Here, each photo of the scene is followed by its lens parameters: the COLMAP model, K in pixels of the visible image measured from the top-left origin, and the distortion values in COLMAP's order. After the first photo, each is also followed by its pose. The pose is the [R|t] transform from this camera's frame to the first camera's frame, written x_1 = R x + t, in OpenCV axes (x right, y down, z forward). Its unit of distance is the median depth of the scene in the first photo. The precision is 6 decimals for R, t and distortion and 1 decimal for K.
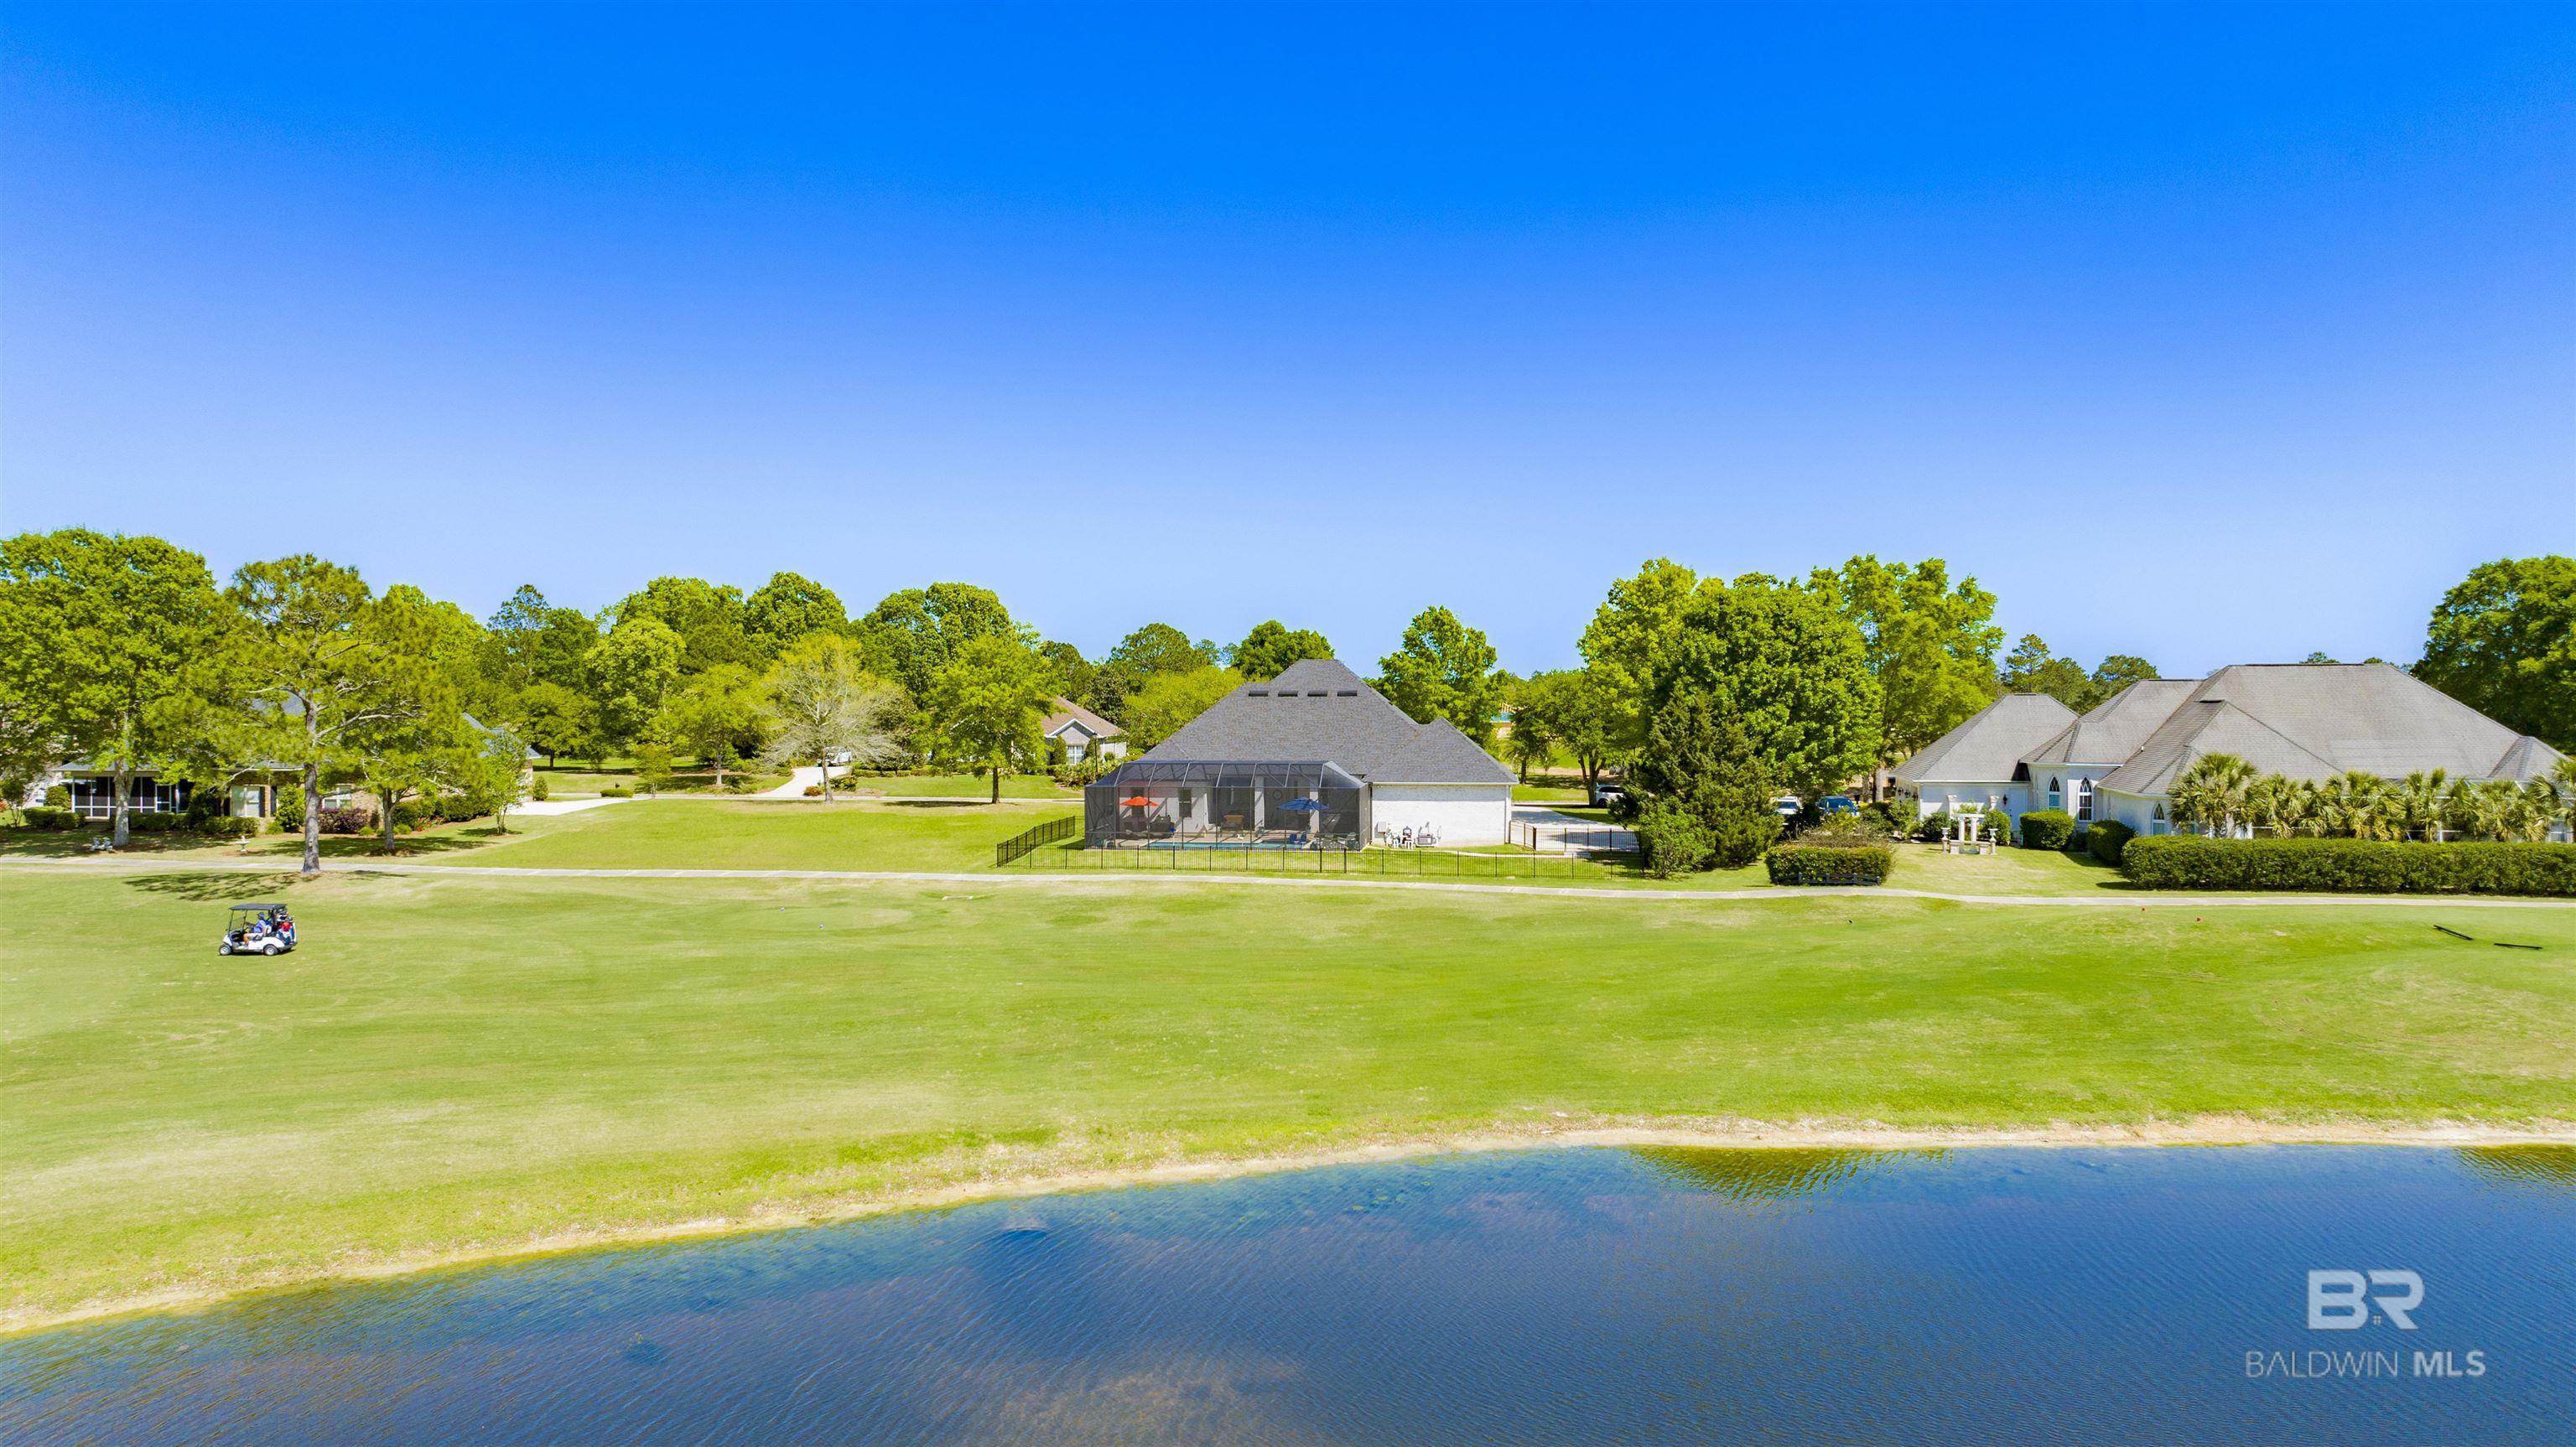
lens RADIAL K [[1884.3, 0, 1288.0], [0, 1884.3, 723.5], [0, 0, 1]] dist [-0.070874, -0.001290]
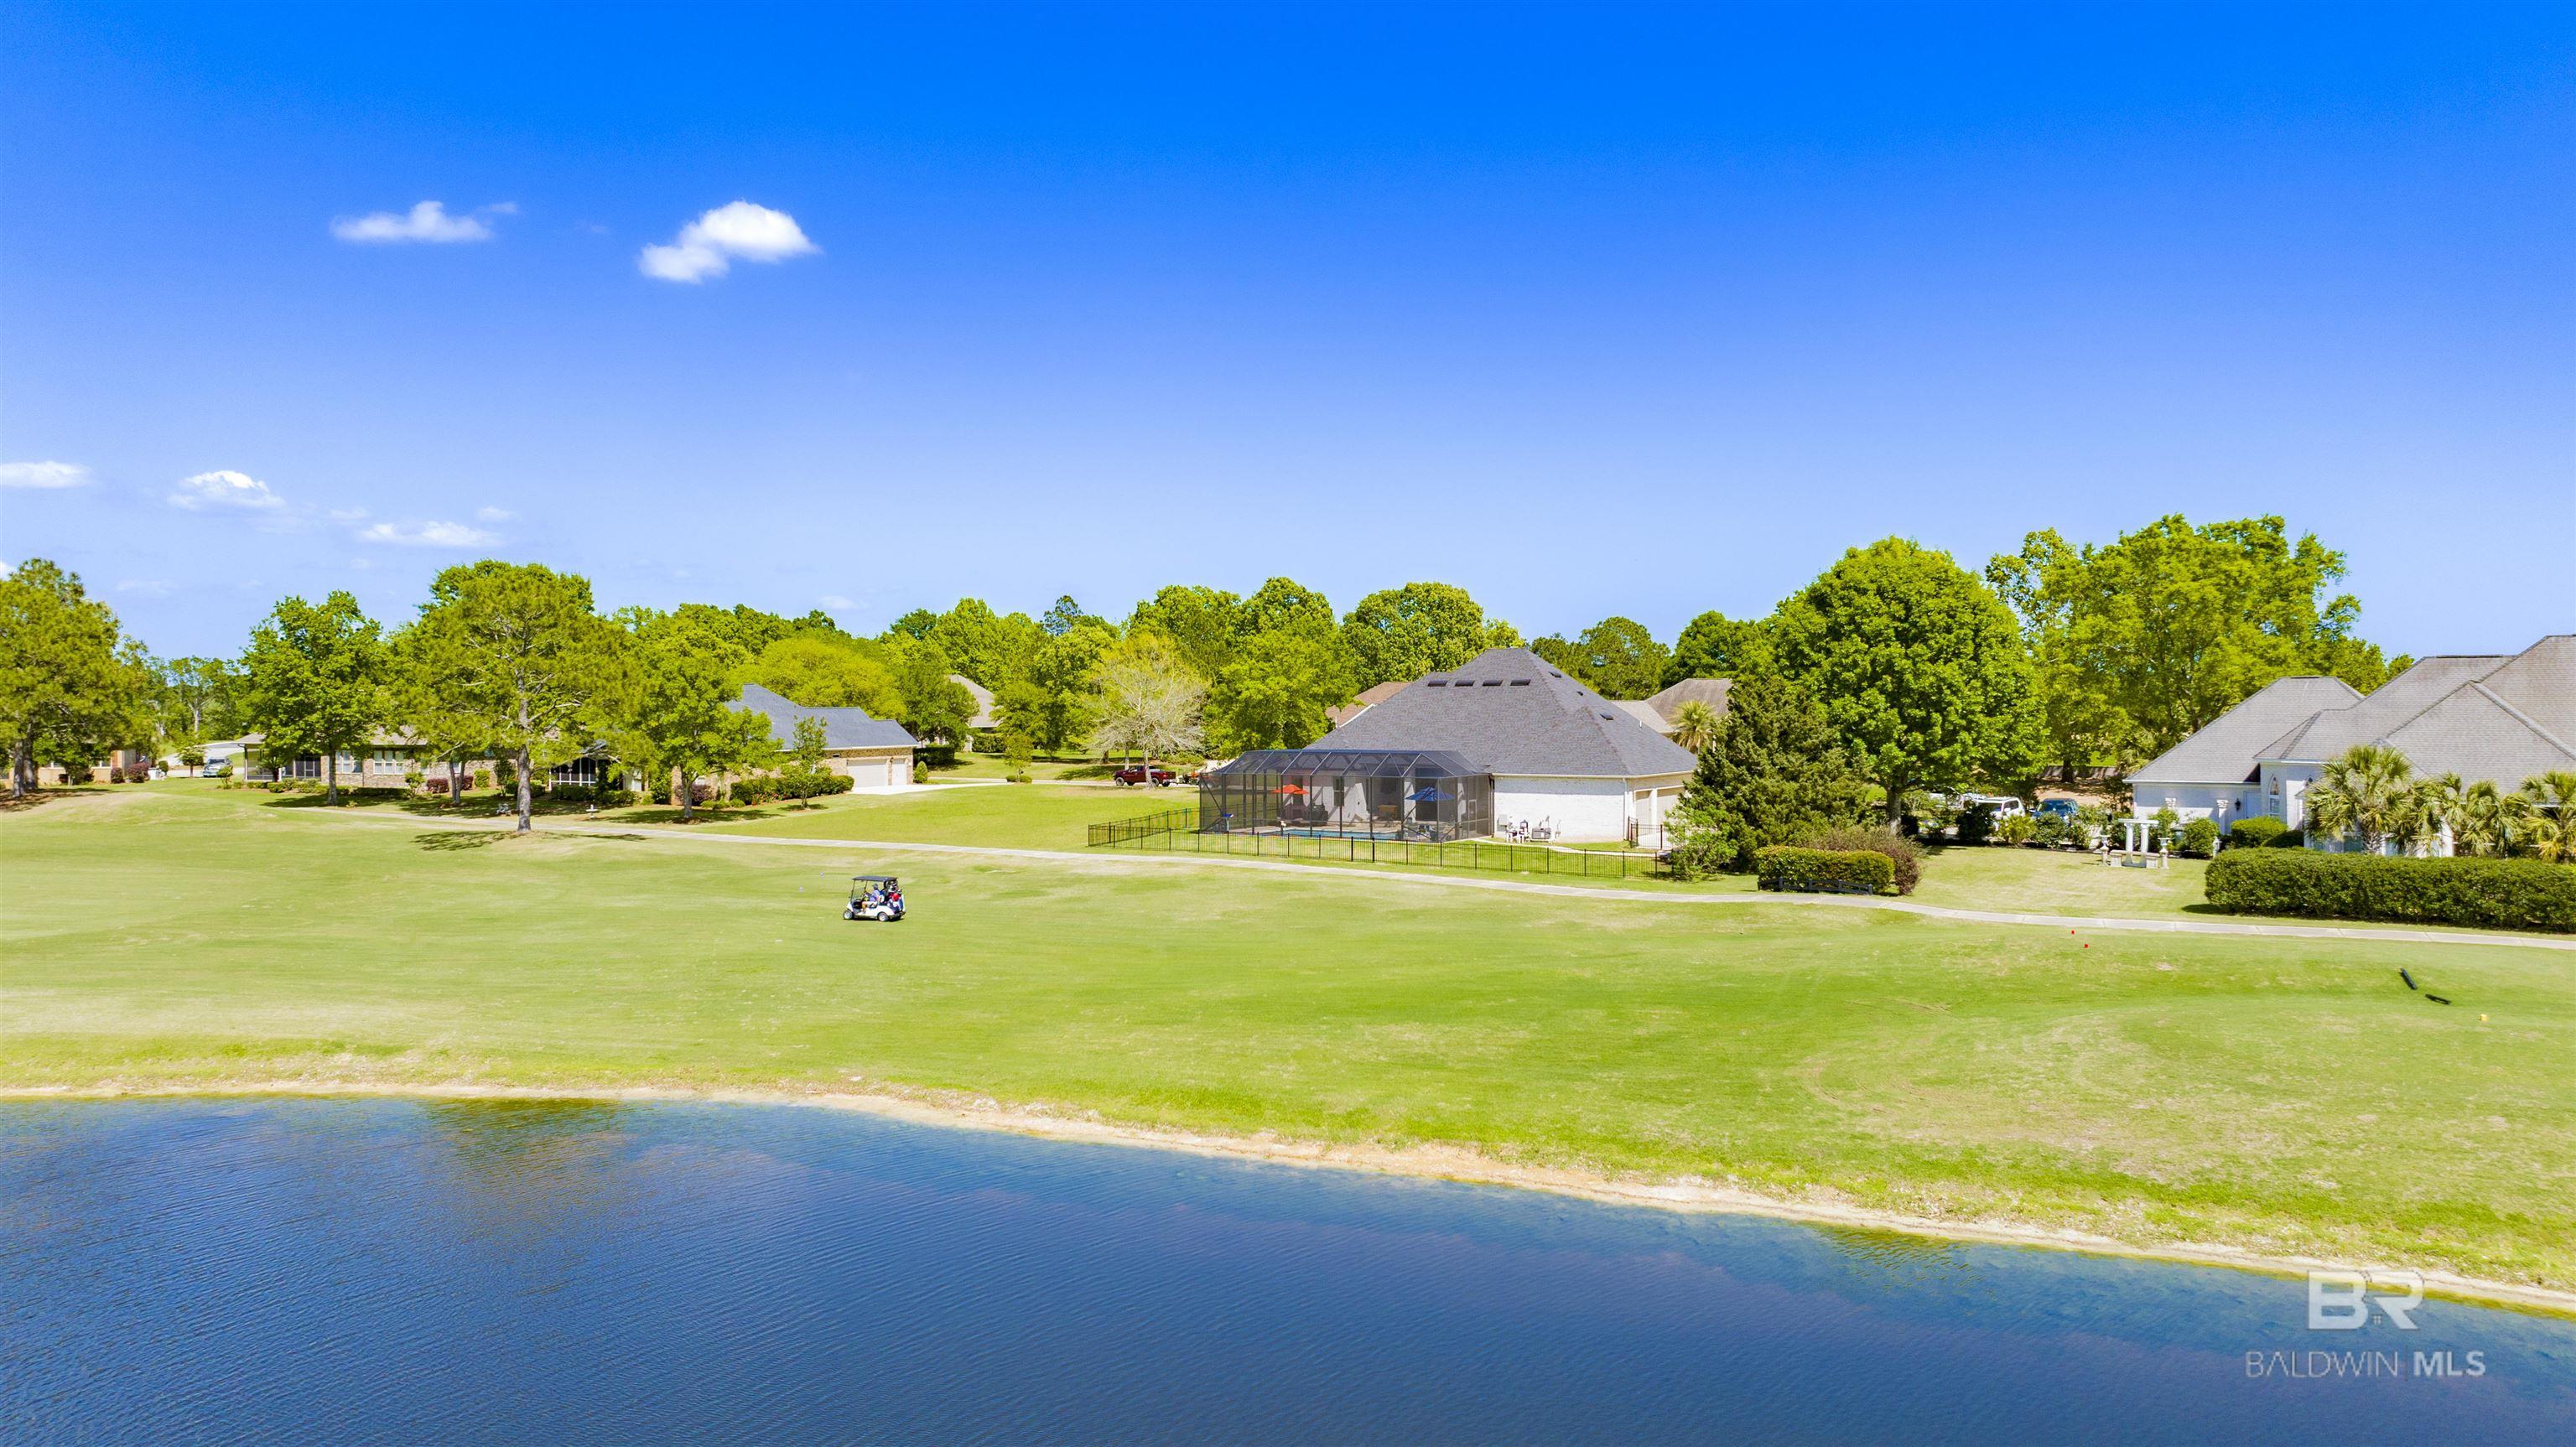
lens RADIAL K [[1882.0, 0, 1288.0], [0, 1882.0, 723.5], [0, 0, 1]] dist [-0.025013, -0.002786]
pose [[0.911755, 0.002012, -0.410730, 0.329720], [-0.003031, 0.999994, -0.001829, 0.007313], [0.410724, 0.002912, 0.911755, 0.069898]]
